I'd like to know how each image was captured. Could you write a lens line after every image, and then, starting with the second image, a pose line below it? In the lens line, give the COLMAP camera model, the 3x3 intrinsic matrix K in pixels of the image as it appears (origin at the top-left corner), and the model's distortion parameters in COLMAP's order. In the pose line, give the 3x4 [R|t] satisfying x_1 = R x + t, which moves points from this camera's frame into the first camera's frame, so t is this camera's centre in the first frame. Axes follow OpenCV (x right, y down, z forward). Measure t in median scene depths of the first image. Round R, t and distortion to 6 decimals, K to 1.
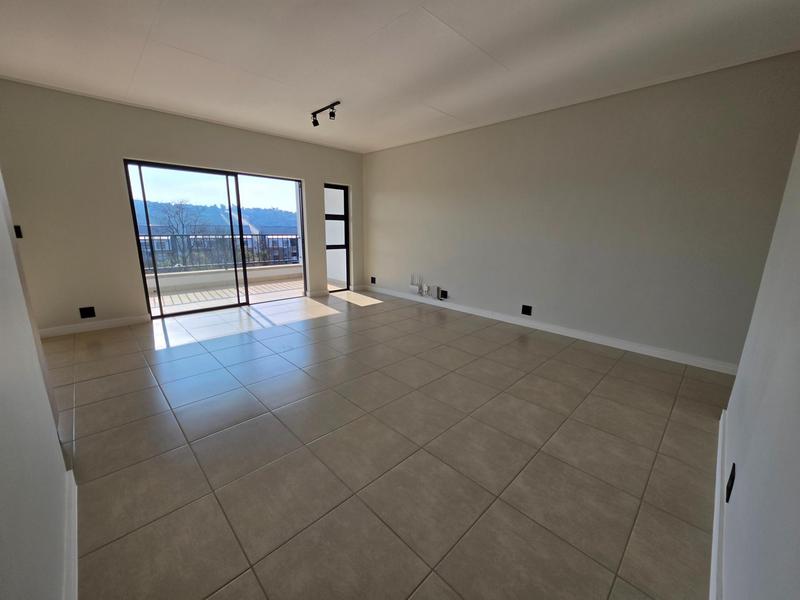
lens RADIAL K [[322.7, 0, 397.4], [0, 322.7, 298.5], [0, 0, 1]] dist [-0.000866, -0.000372]
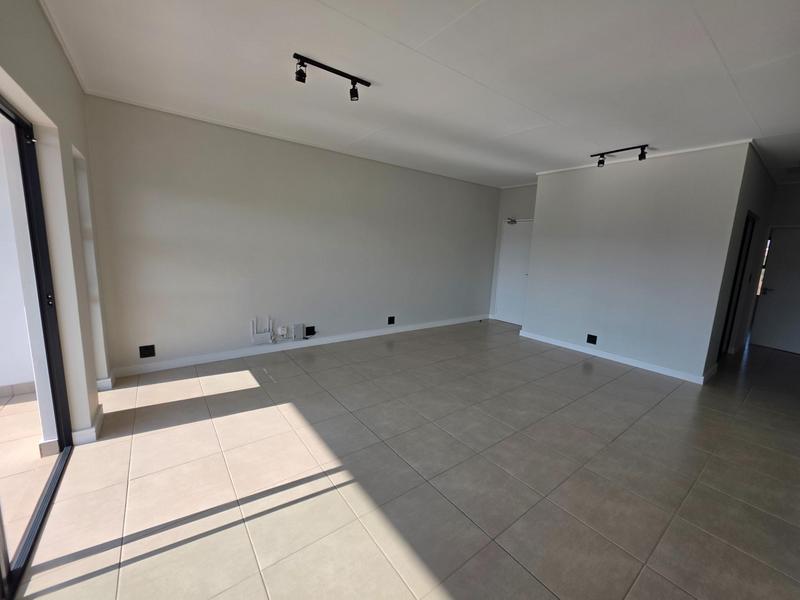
lens RADIAL K [[322.7, 0, 397.4], [0, 322.7, 298.5], [0, 0, 1]] dist [-0.000866, -0.000372]
pose [[0.144963, -0.166536, 0.975321, -0.642020], [0.180066, 0.973713, 0.139498, -0.175485], [-0.972914, 0.155400, 0.171140, 0.627659]]
